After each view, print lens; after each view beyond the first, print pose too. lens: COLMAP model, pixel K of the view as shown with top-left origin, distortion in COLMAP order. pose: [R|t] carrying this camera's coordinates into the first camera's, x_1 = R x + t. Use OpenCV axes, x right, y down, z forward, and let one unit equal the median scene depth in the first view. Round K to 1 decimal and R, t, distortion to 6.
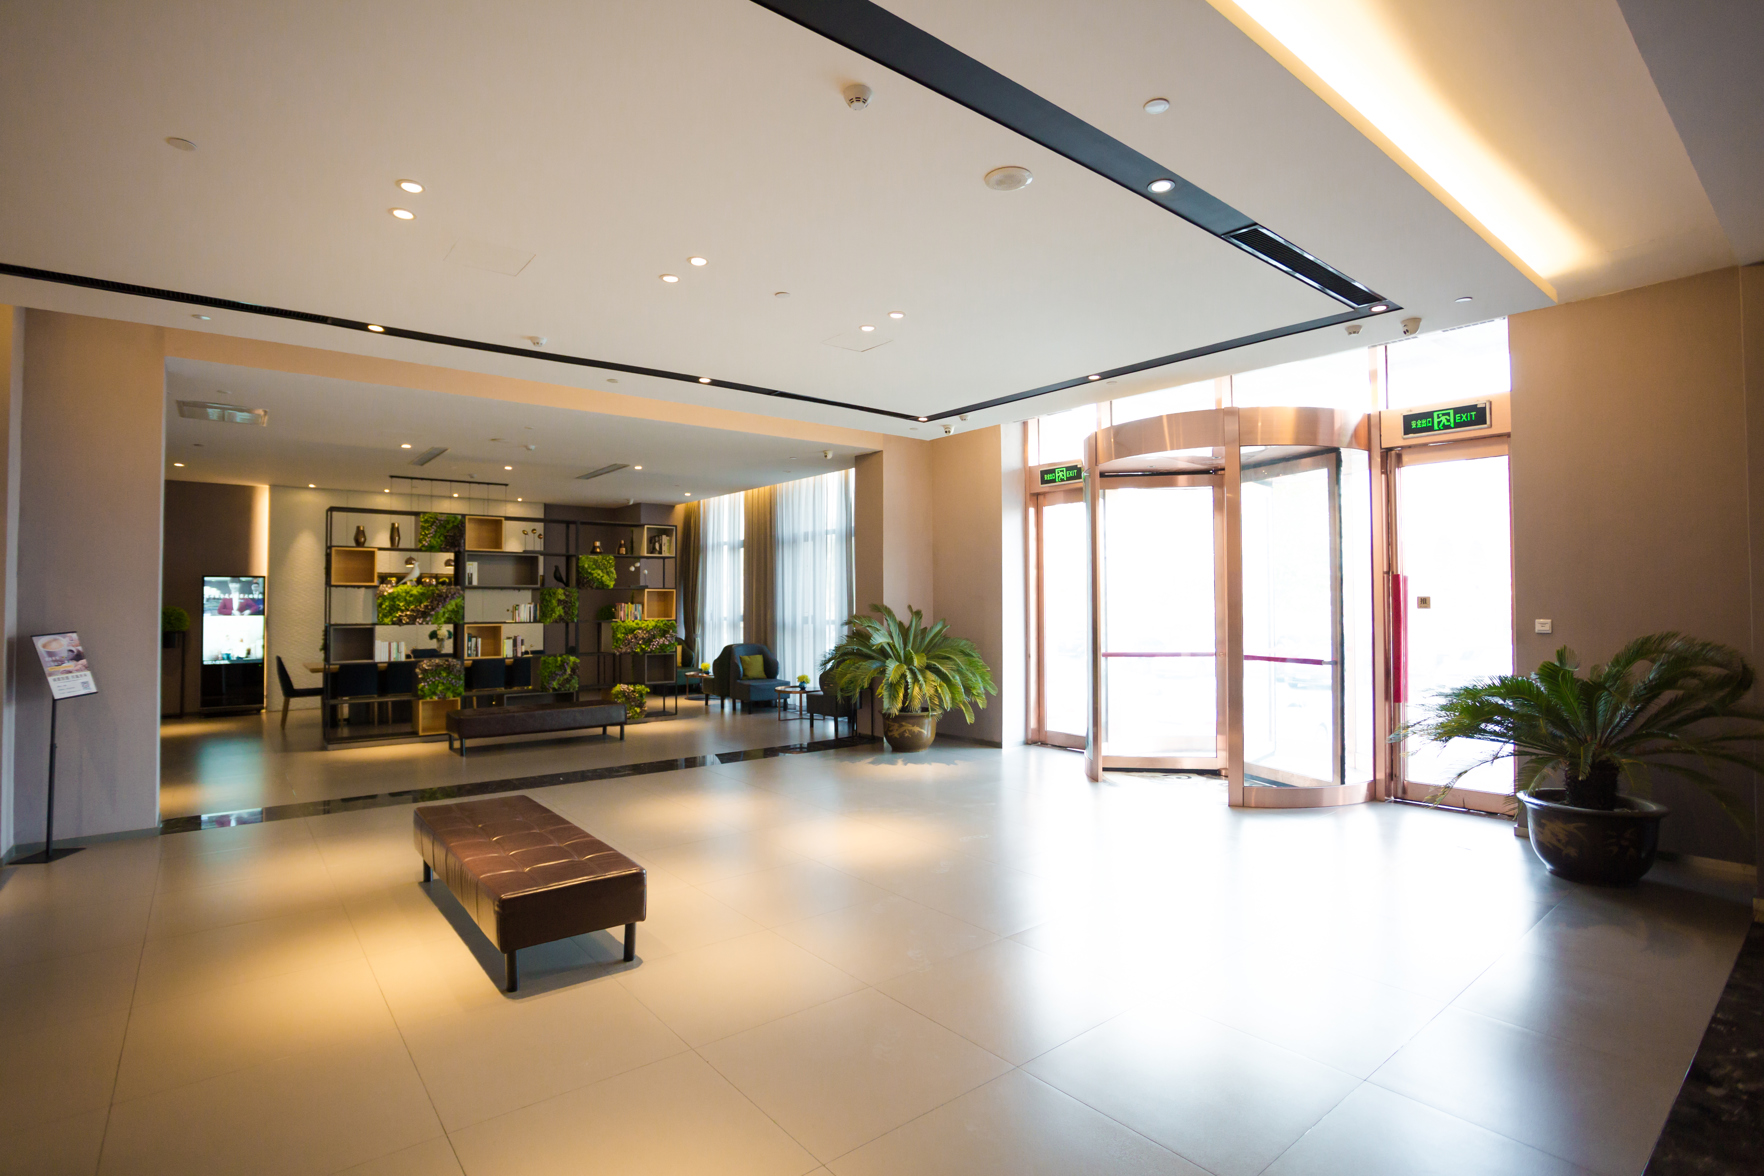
lens RADIAL K [[868.7, 0, 880.2], [0, 868.7, 582.7], [0, 0, 1]] dist [-0.080426, 0.033528]
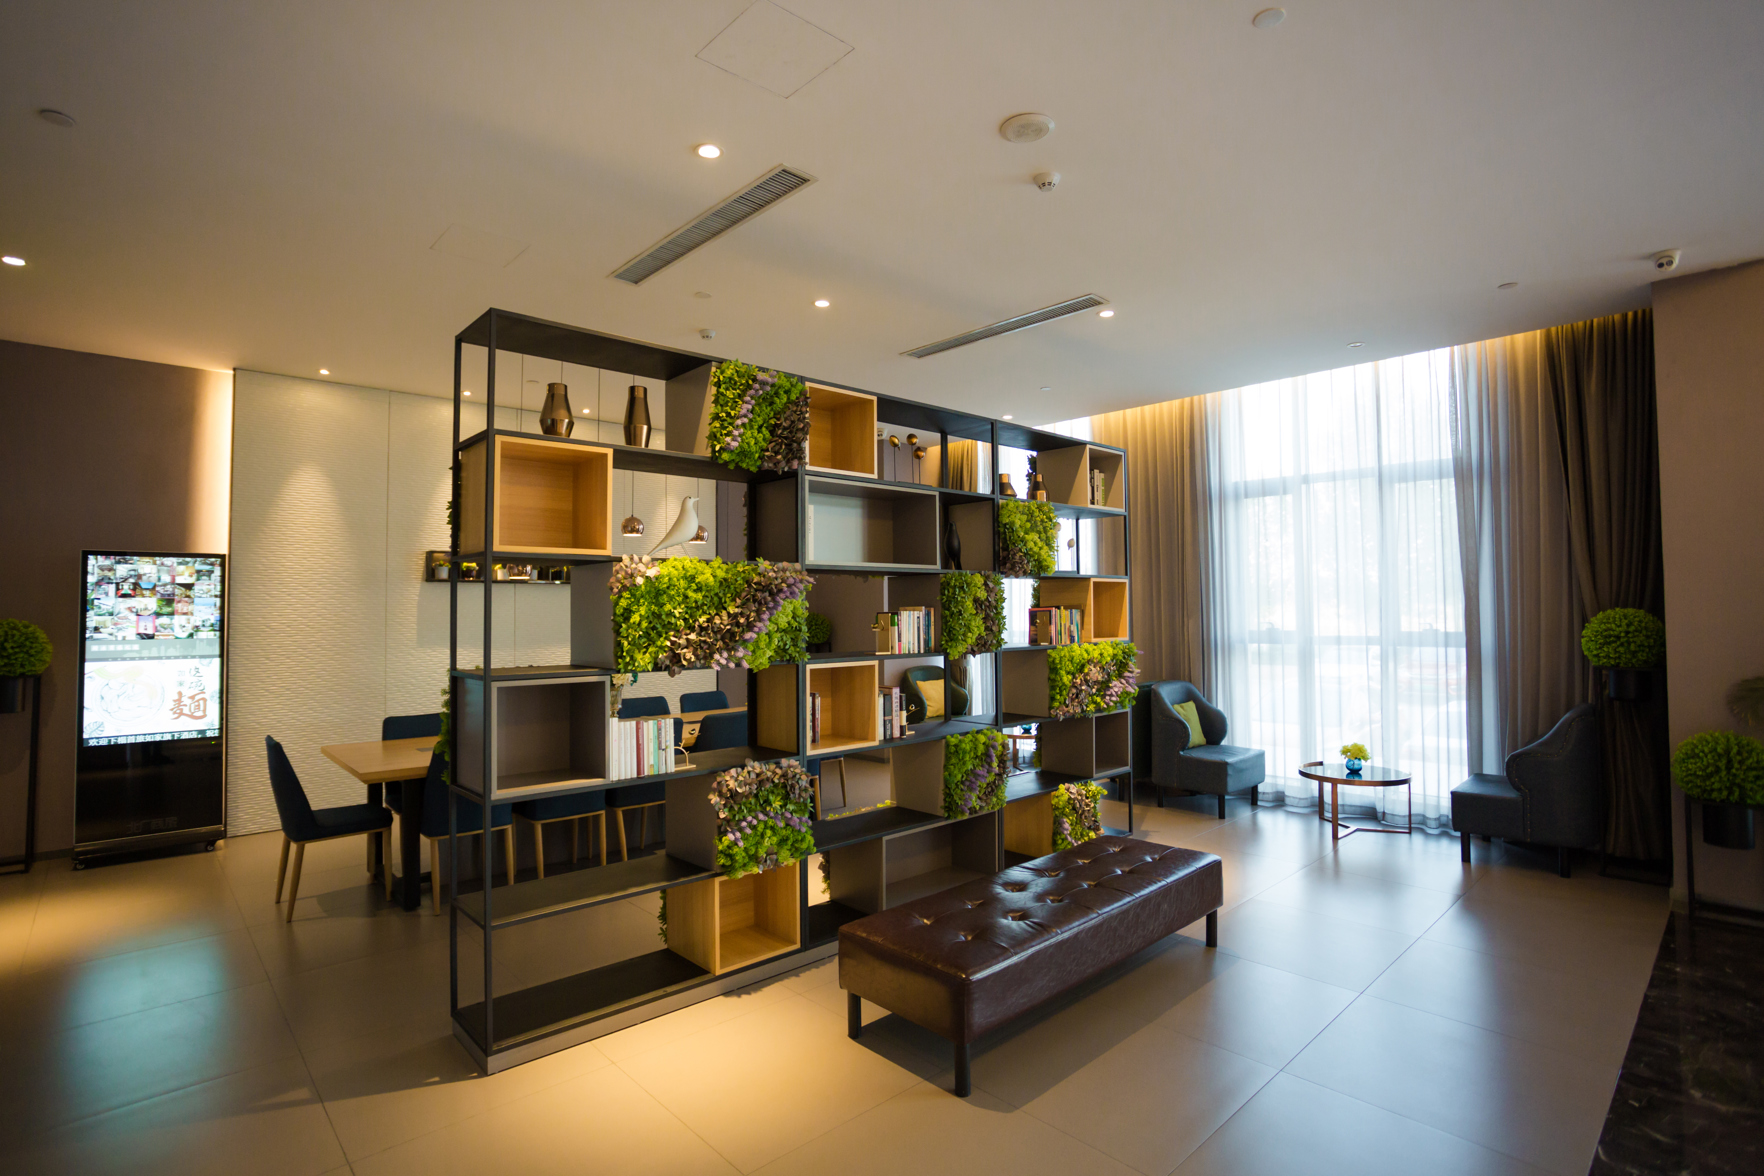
lens RADIAL K [[868.7, 0, 880.2], [0, 868.7, 582.7], [0, 0, 1]] dist [-0.080426, 0.033528]
pose [[0.997618, -0.002112, 0.068943, -0.472194], [0.002776, 0.999951, -0.009526, 0.015987], [-0.068920, 0.009695, 0.997575, 0.600310]]
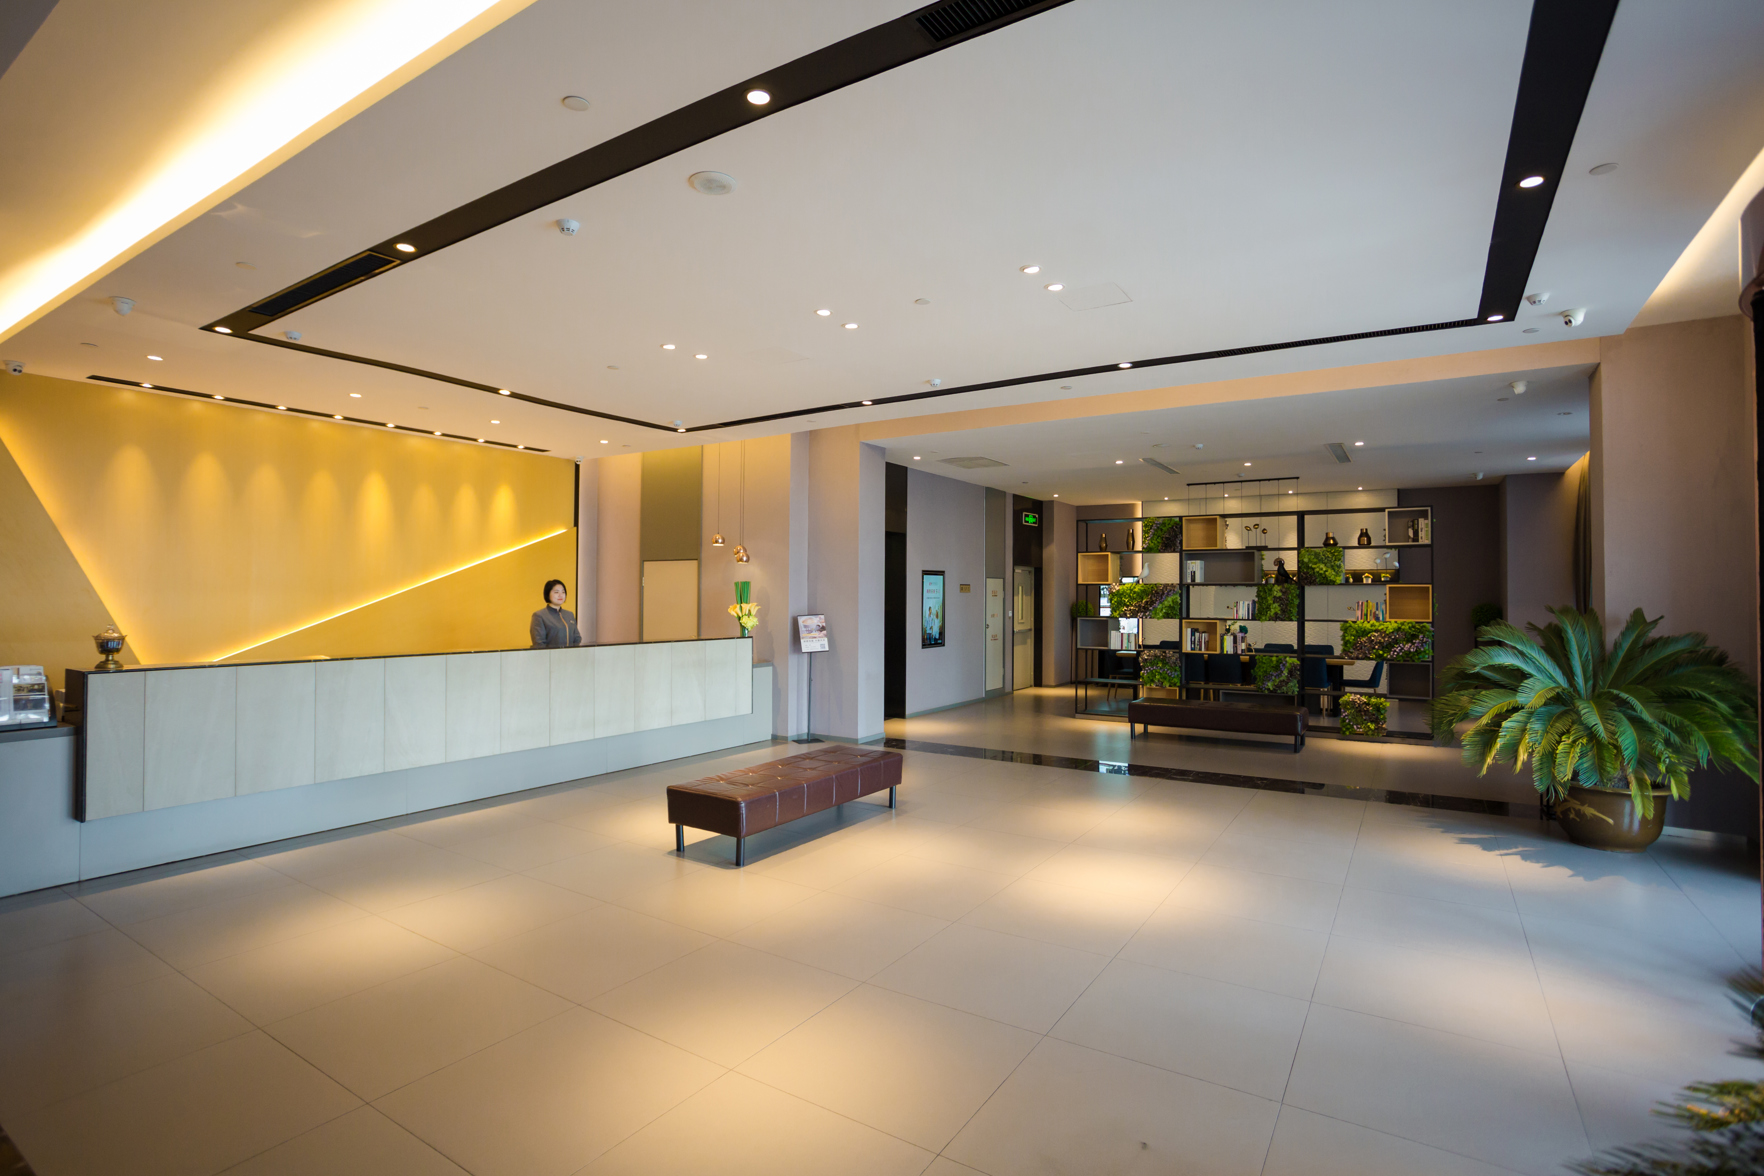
lens RADIAL K [[868.7, 0, 880.2], [0, 868.7, 582.7], [0, 0, 1]] dist [-0.080426, 0.033528]
pose [[0.299681, -0.008463, -0.954002, 0.415993], [0.014840, 0.999881, -0.004208, 0.001818], [0.953924, -0.012896, 0.299771, 0.313937]]
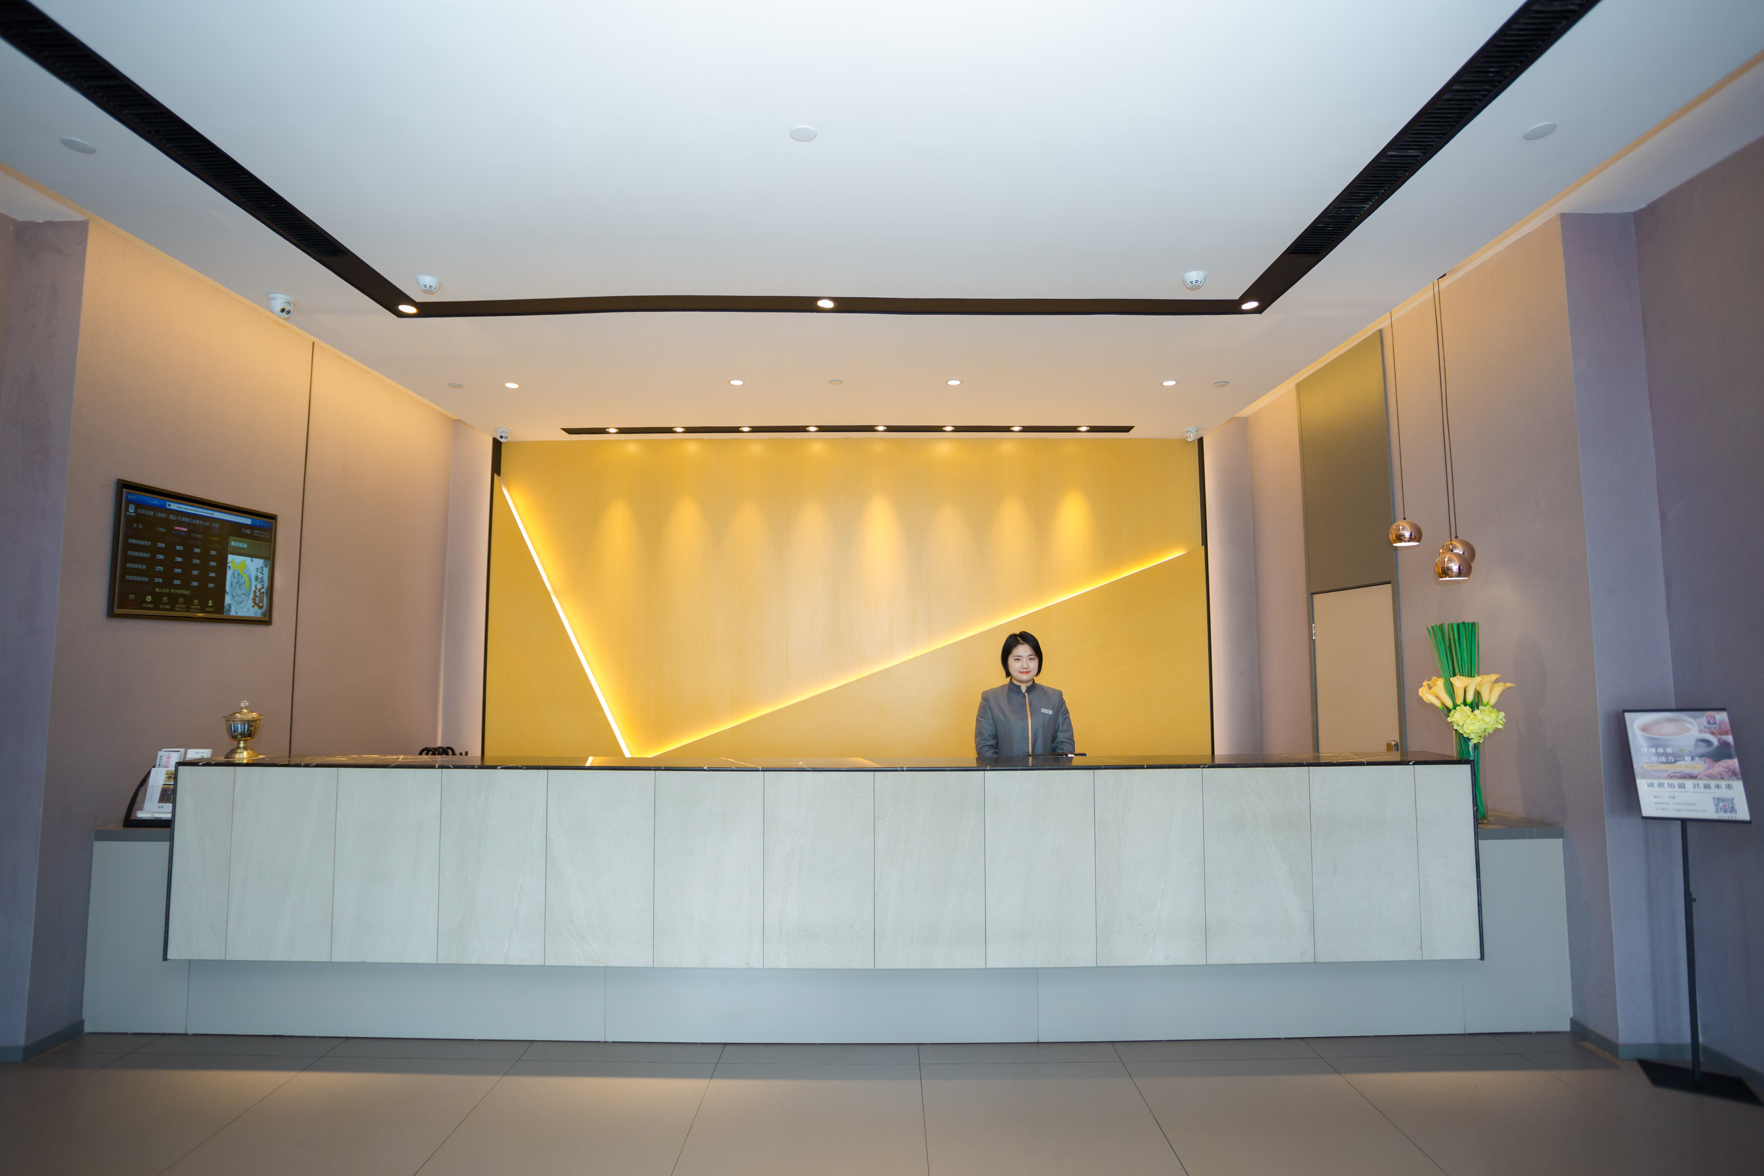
lens RADIAL K [[868.7, 0, 880.2], [0, 868.7, 582.7], [0, 0, 1]] dist [-0.080426, 0.033528]
pose [[-0.645346, -0.057713, -0.761707, -0.074204], [0.023232, 0.995198, -0.095086, 0.006331], [0.763537, -0.079059, -0.640906, 0.503363]]
